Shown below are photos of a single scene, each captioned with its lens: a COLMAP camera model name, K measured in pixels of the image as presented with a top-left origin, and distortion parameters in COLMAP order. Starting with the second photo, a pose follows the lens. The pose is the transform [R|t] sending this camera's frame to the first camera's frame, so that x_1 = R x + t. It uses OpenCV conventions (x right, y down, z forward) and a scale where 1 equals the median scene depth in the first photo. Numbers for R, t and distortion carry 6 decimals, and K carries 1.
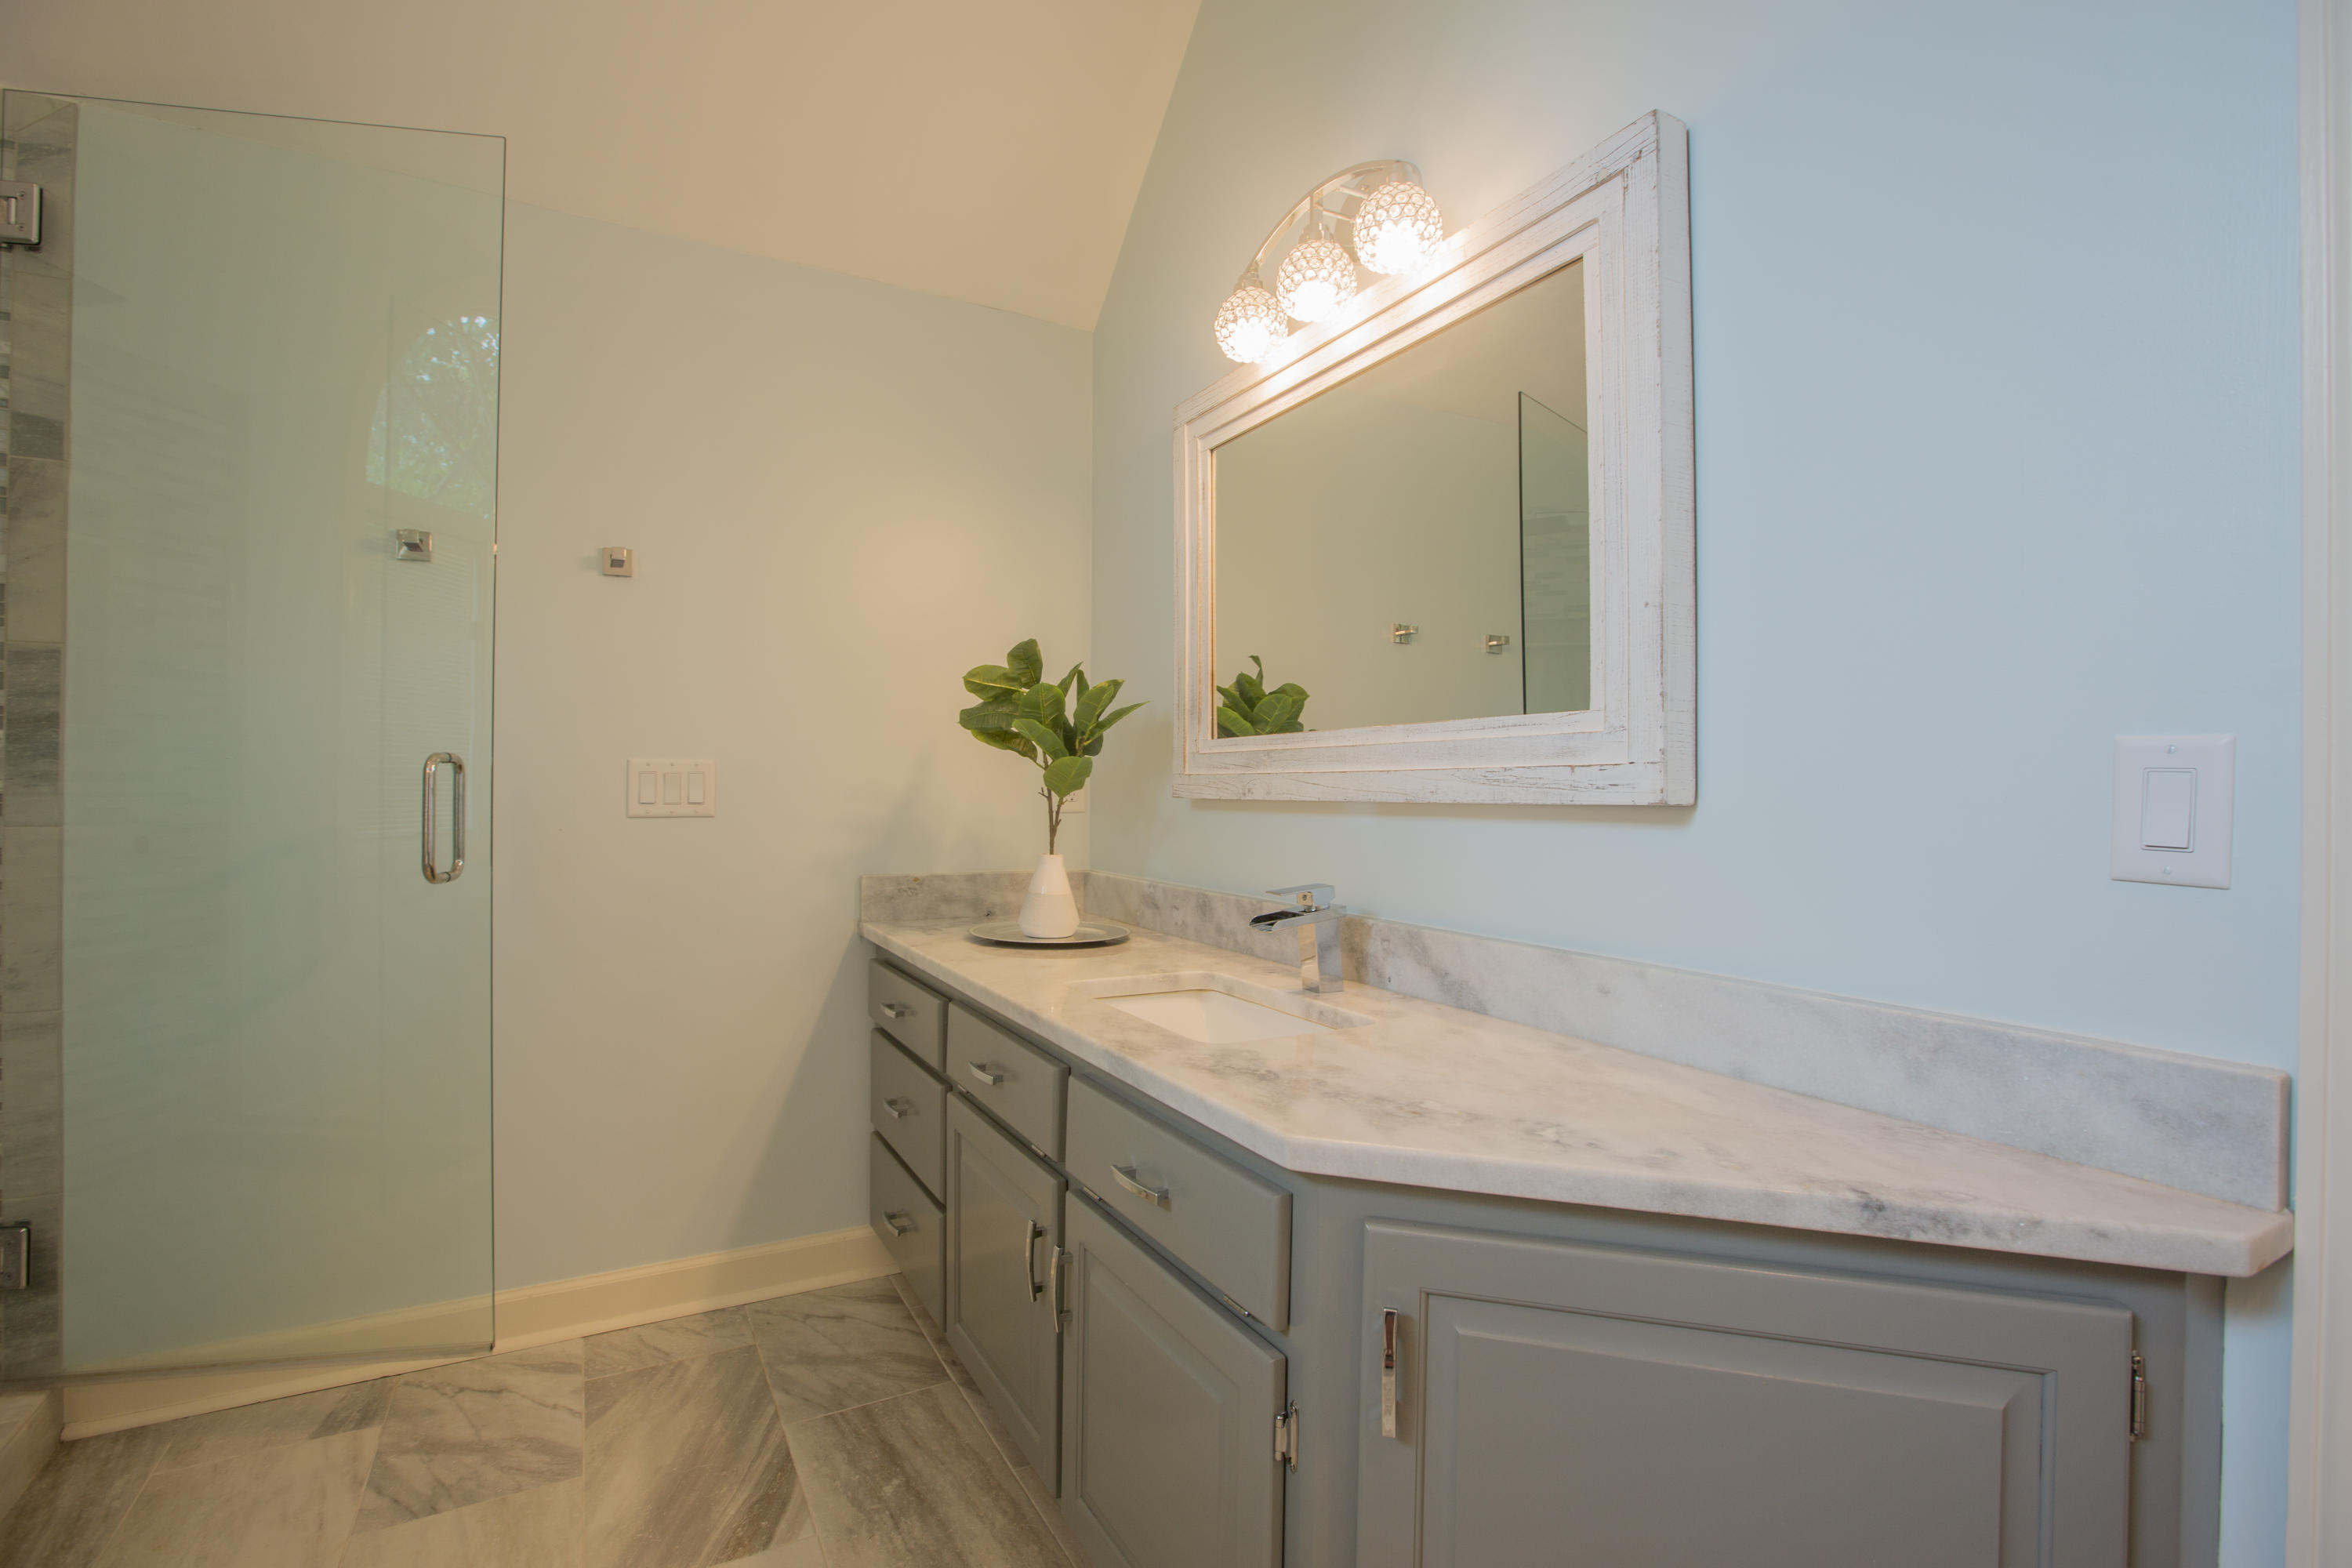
lens RADIAL K [[1086.2, 0, 1169.0], [0, 1086.2, 779.3], [0, 0, 1]] dist [-0.054058, 0.018840]
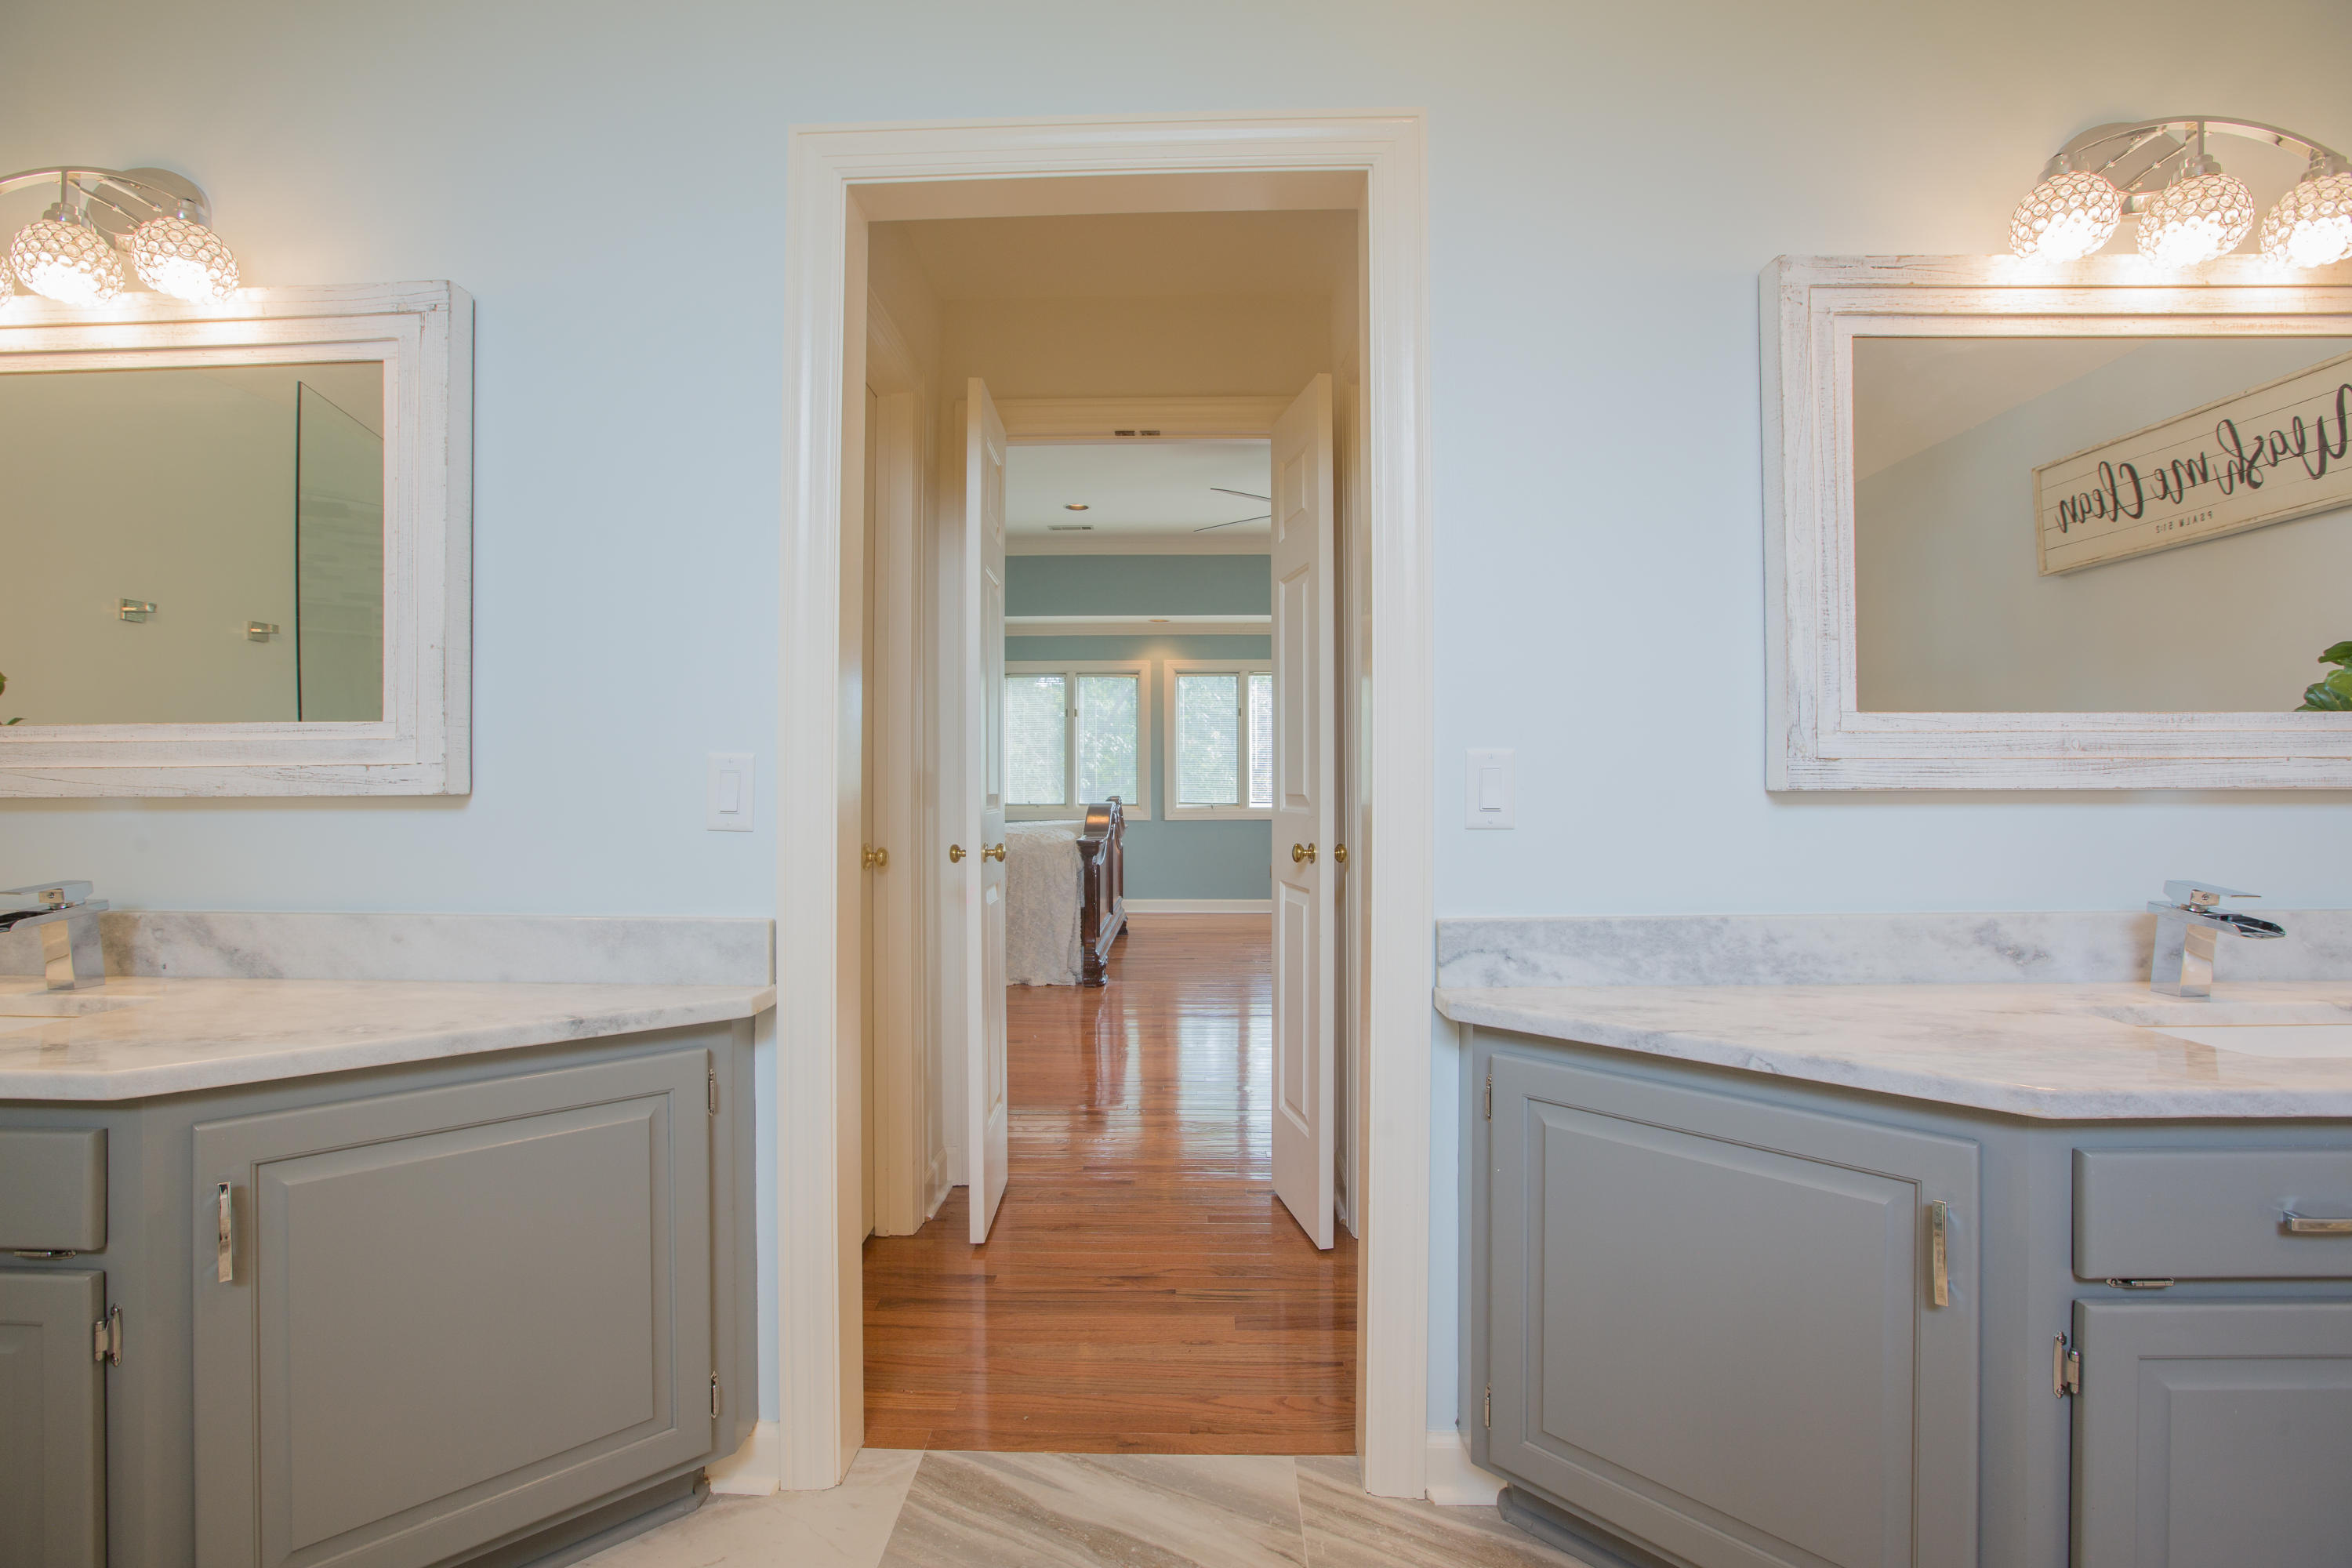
lens RADIAL K [[1086.2, 0, 1169.0], [0, 1086.2, 779.3], [0, 0, 1]] dist [-0.054058, 0.018840]
pose [[0.519912, -0.004635, 0.854207, -0.206817], [-0.002542, 0.999972, 0.006973, -0.007006], [-0.854216, -0.005797, 0.519886, -0.468512]]
